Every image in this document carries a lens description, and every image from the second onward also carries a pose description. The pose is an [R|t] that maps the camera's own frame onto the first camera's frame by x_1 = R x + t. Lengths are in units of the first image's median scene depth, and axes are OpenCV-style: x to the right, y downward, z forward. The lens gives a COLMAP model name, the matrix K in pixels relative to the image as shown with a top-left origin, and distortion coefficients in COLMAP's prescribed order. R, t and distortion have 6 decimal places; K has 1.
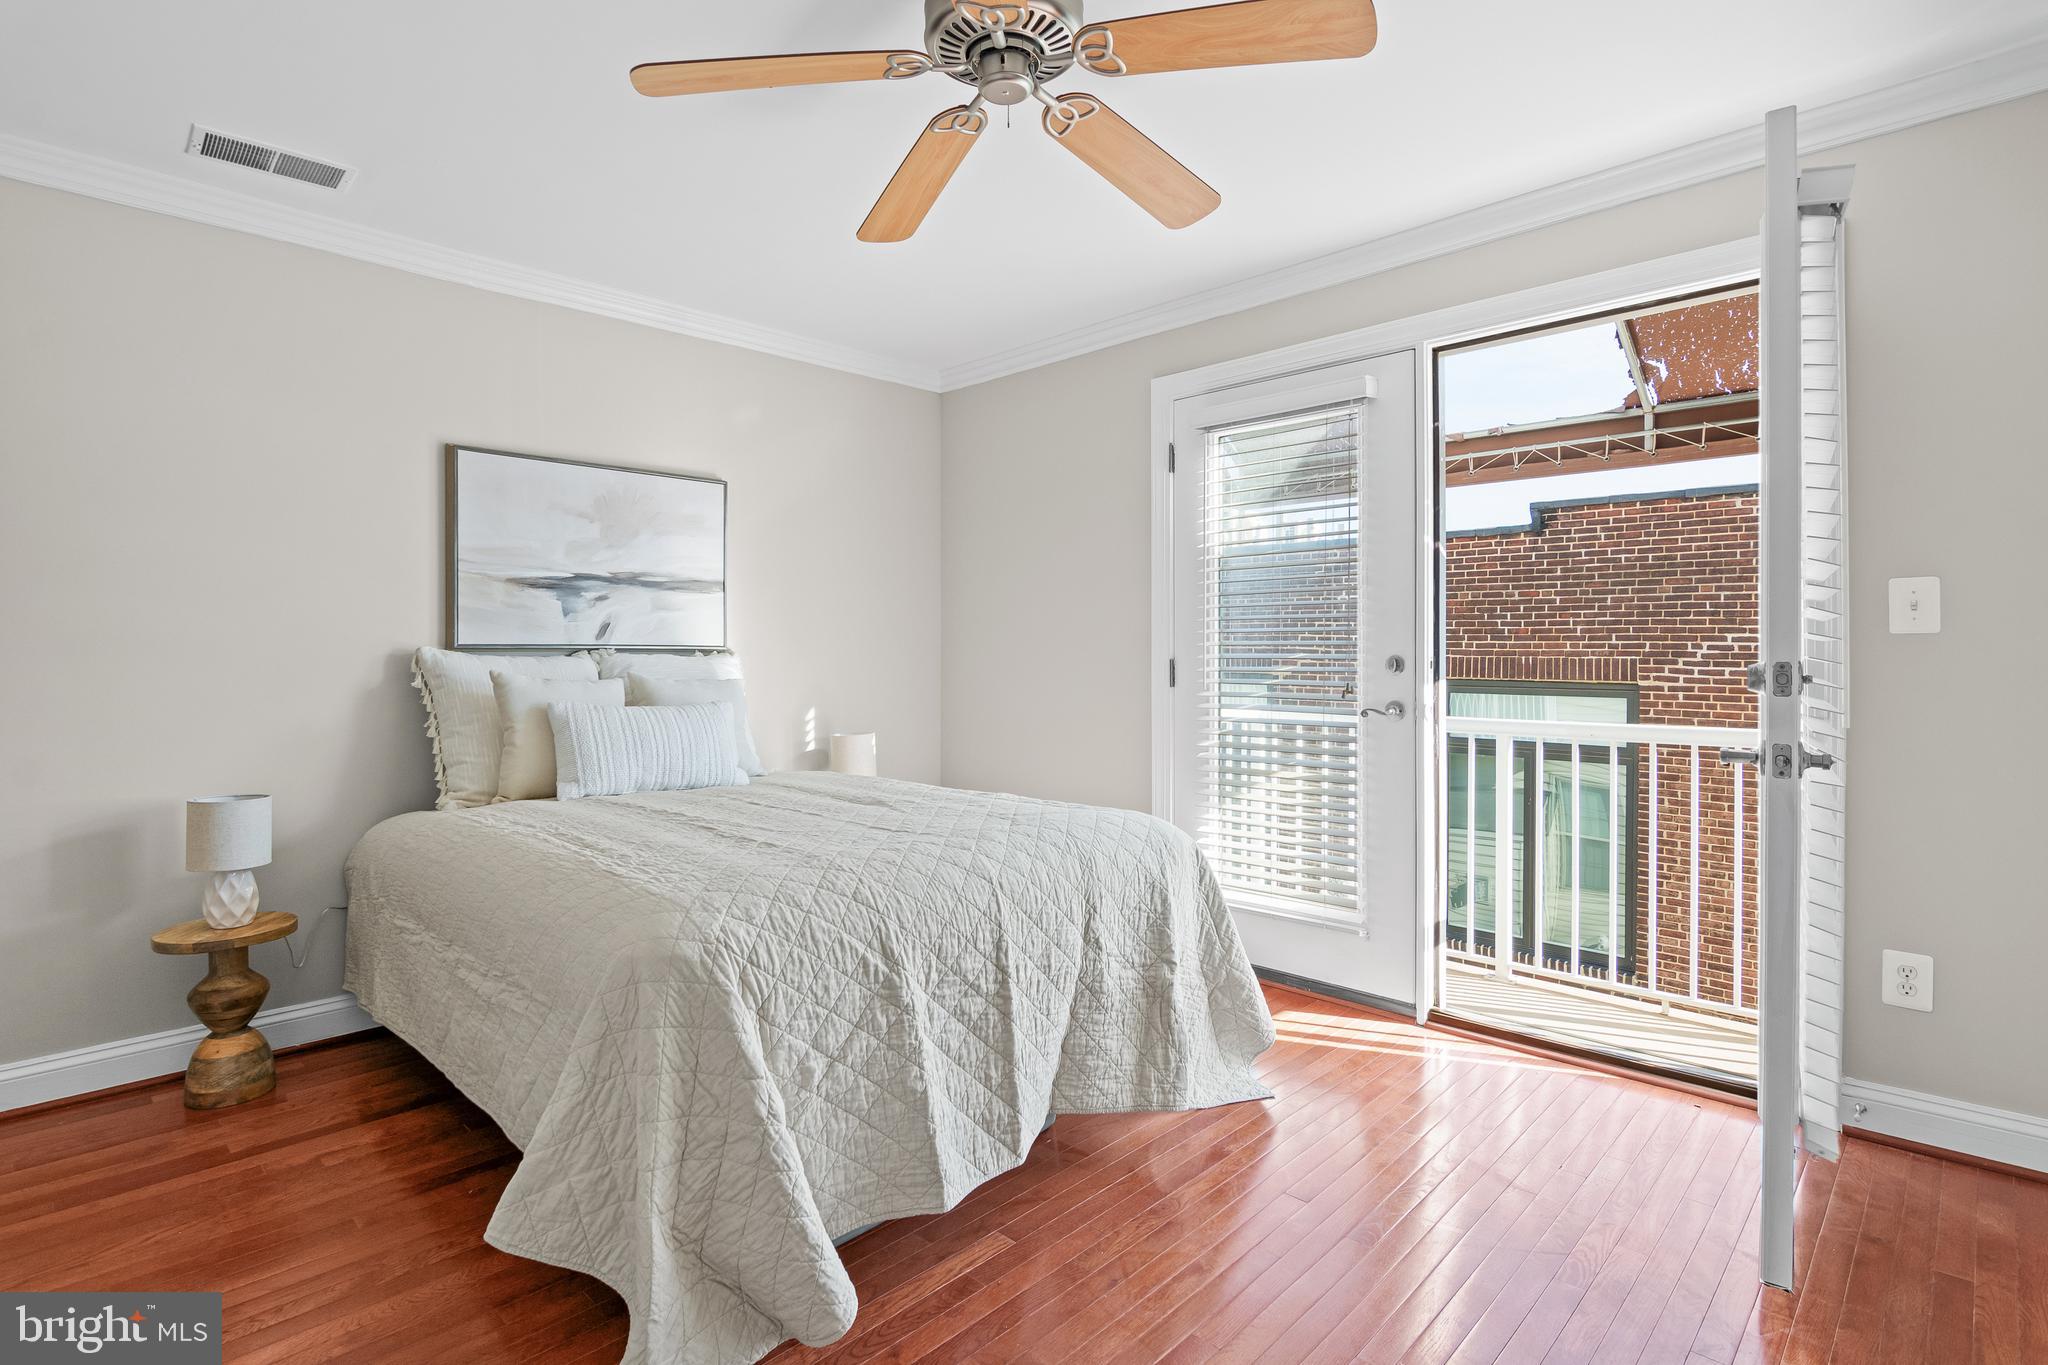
lens RADIAL K [[1021.2, 0, 1014.7], [0, 1021.2, 655.1], [0, 0, 1]] dist [-0.002553, -0.000774]
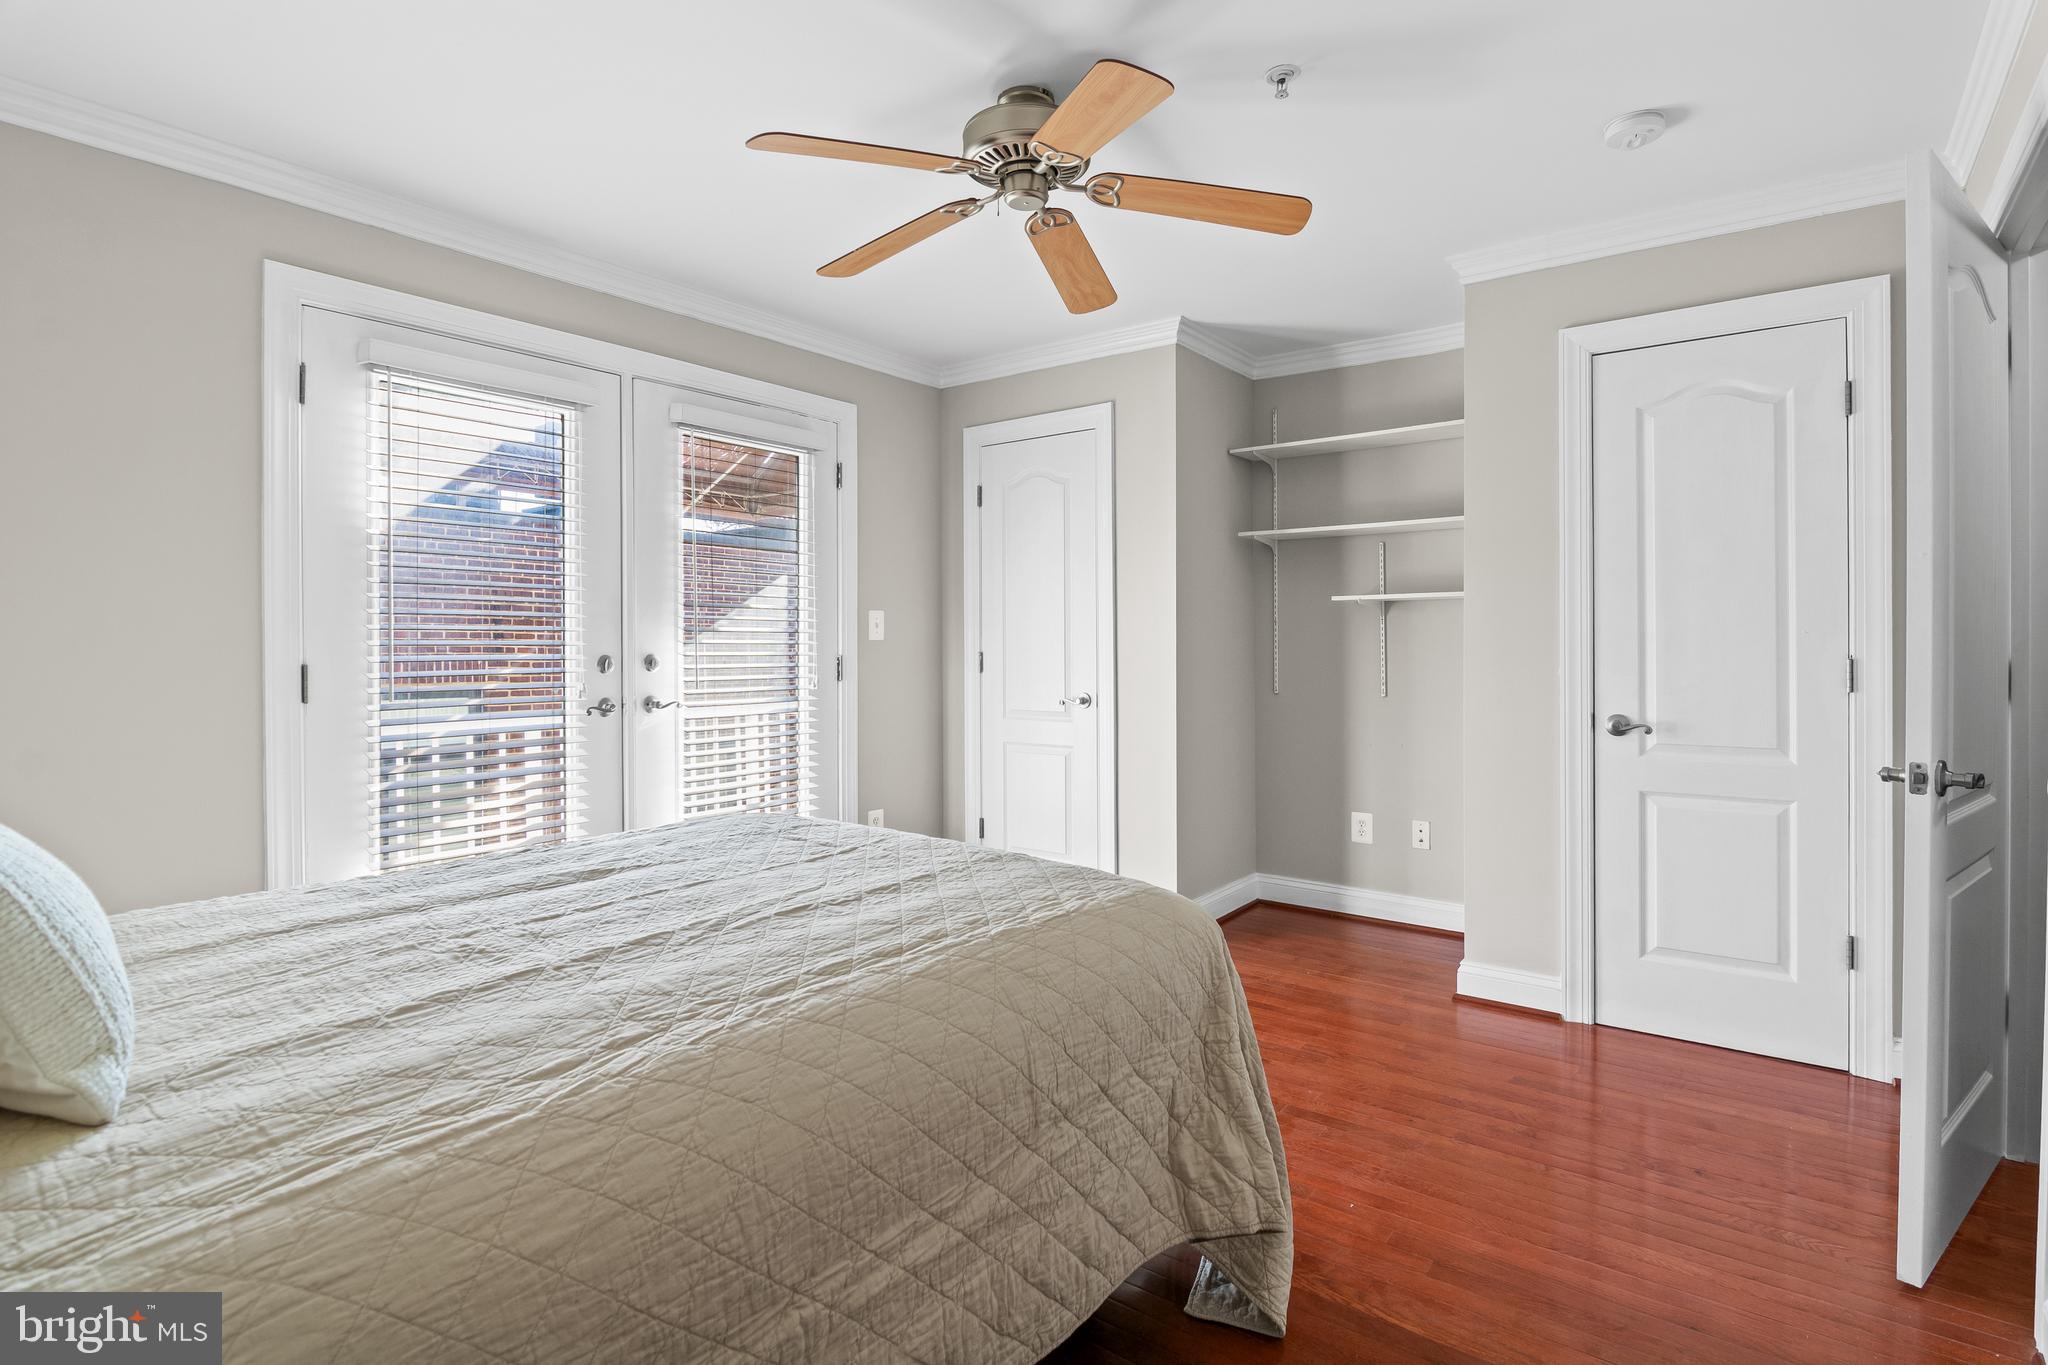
lens RADIAL K [[1021.2, 0, 1014.7], [0, 1021.2, 655.1], [0, 0, 1]] dist [-0.002553, -0.000774]
pose [[-0.116940, -0.004007, 0.993131, -0.956632], [0.011674, 0.999917, 0.005409, -0.001553], [-0.993070, 0.012226, -0.116884, 0.915892]]
